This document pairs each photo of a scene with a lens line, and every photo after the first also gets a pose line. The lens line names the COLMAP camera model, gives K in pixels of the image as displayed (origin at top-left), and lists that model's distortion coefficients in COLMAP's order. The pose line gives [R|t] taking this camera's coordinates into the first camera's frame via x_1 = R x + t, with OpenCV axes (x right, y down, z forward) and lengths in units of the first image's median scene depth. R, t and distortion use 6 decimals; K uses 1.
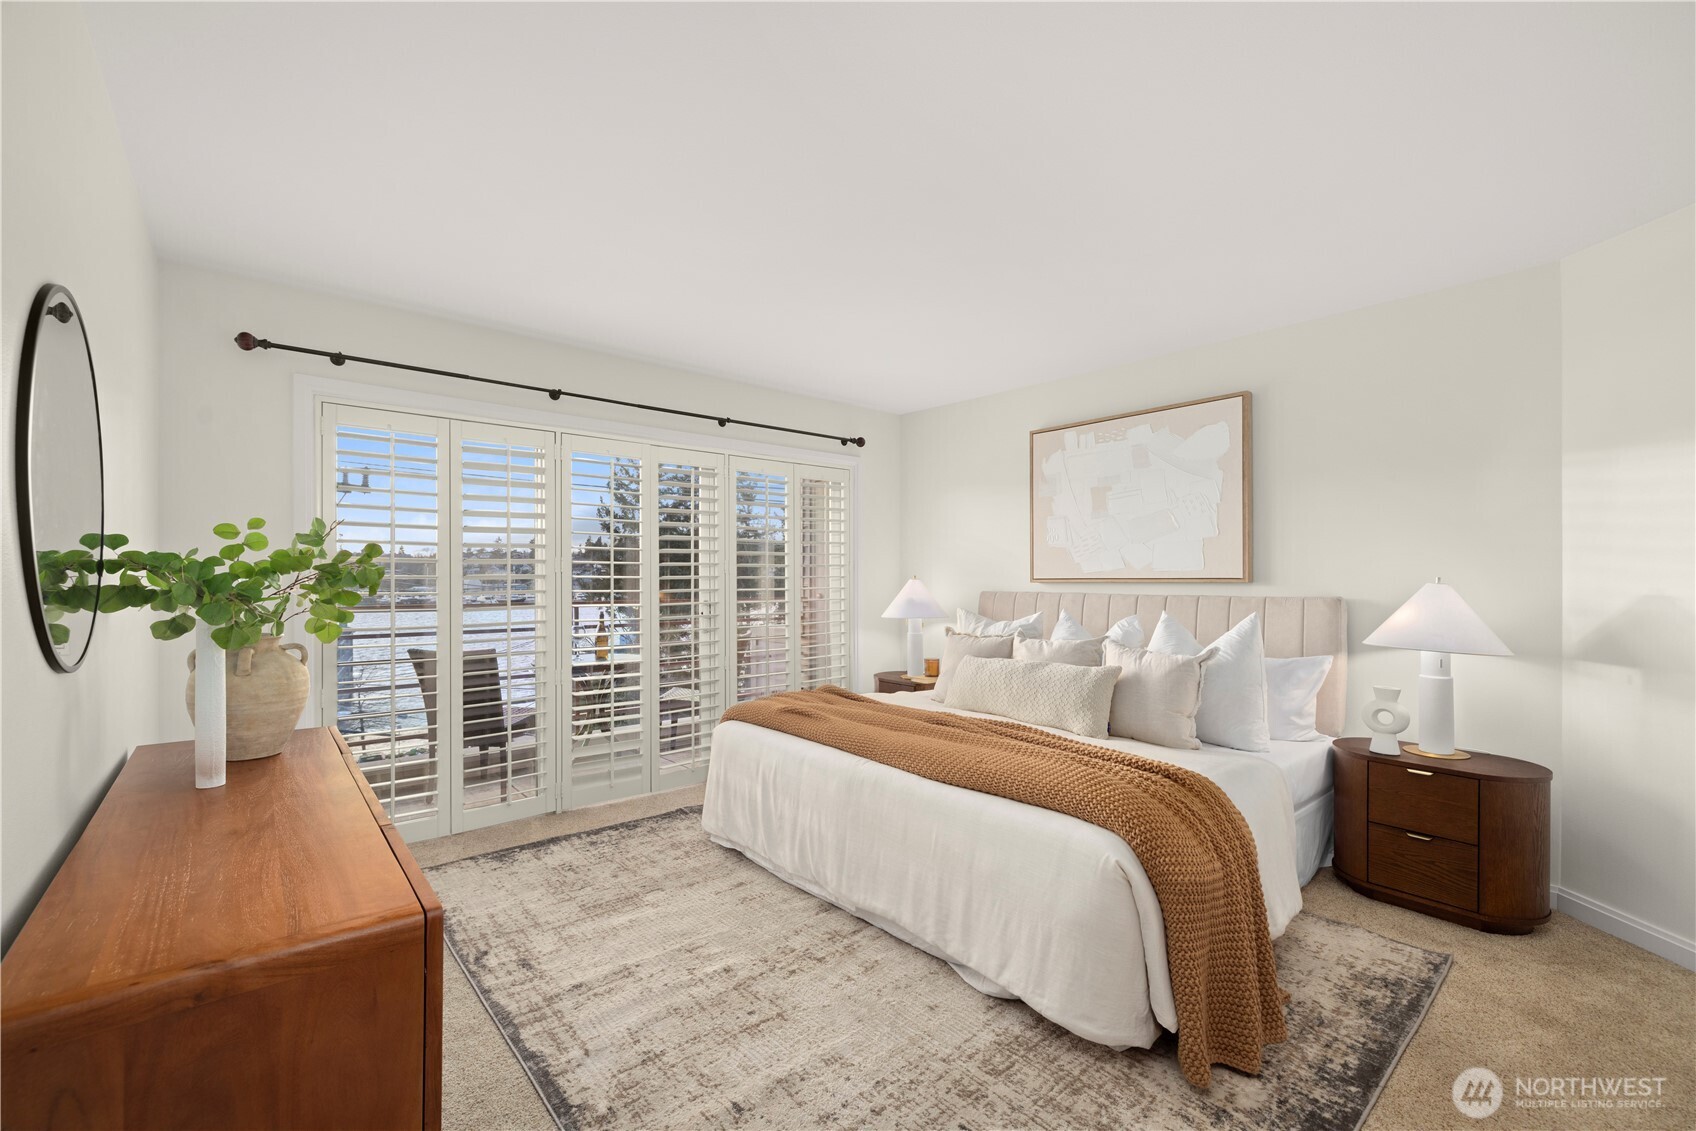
lens RADIAL K [[724.4, 0, 843.0], [0, 724.4, 568.1], [0, 0, 1]] dist [0.025604, -0.000594]
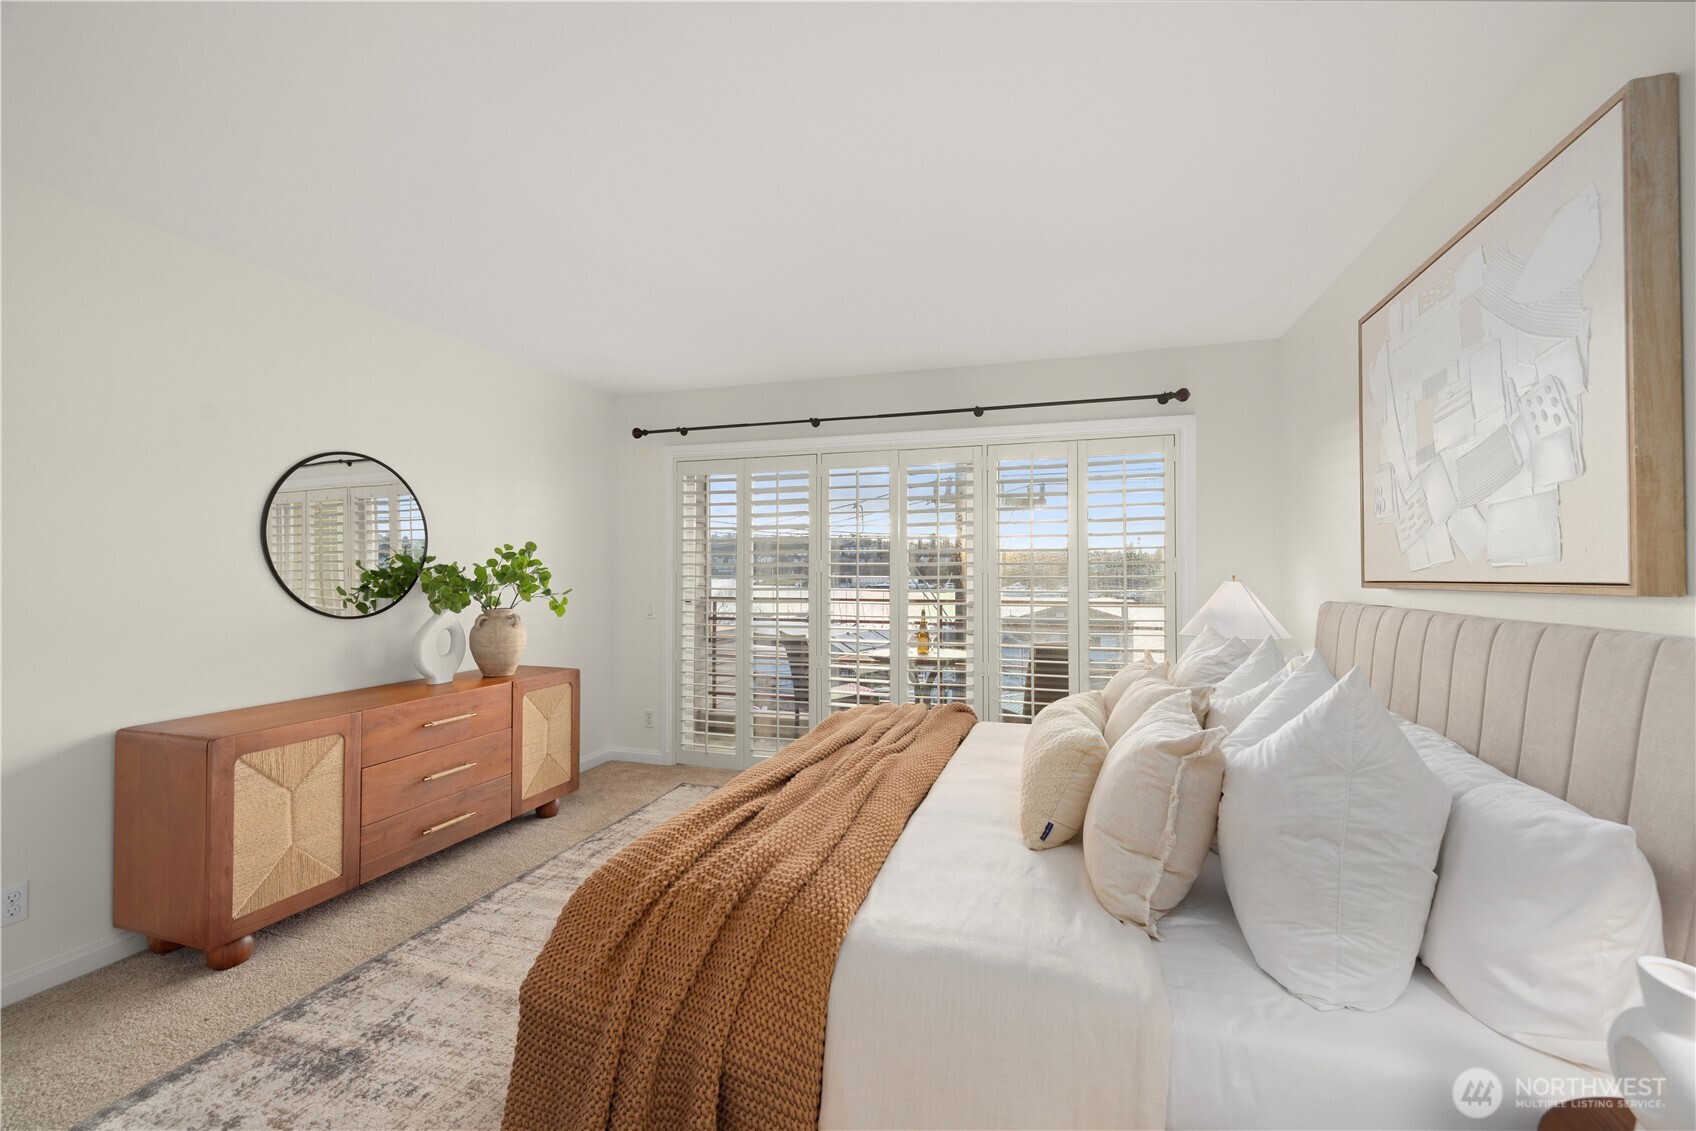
lens RADIAL K [[724.4, 0, 848.8], [0, 724.4, 567.9], [0, 0, 1]] dist [0.025604, -0.000594]
pose [[0.526090, -0.009613, -0.850375, 0.634532], [0.008759, 0.999944, -0.005885, 0.004517], [0.850384, -0.004352, 0.526145, 0.431129]]
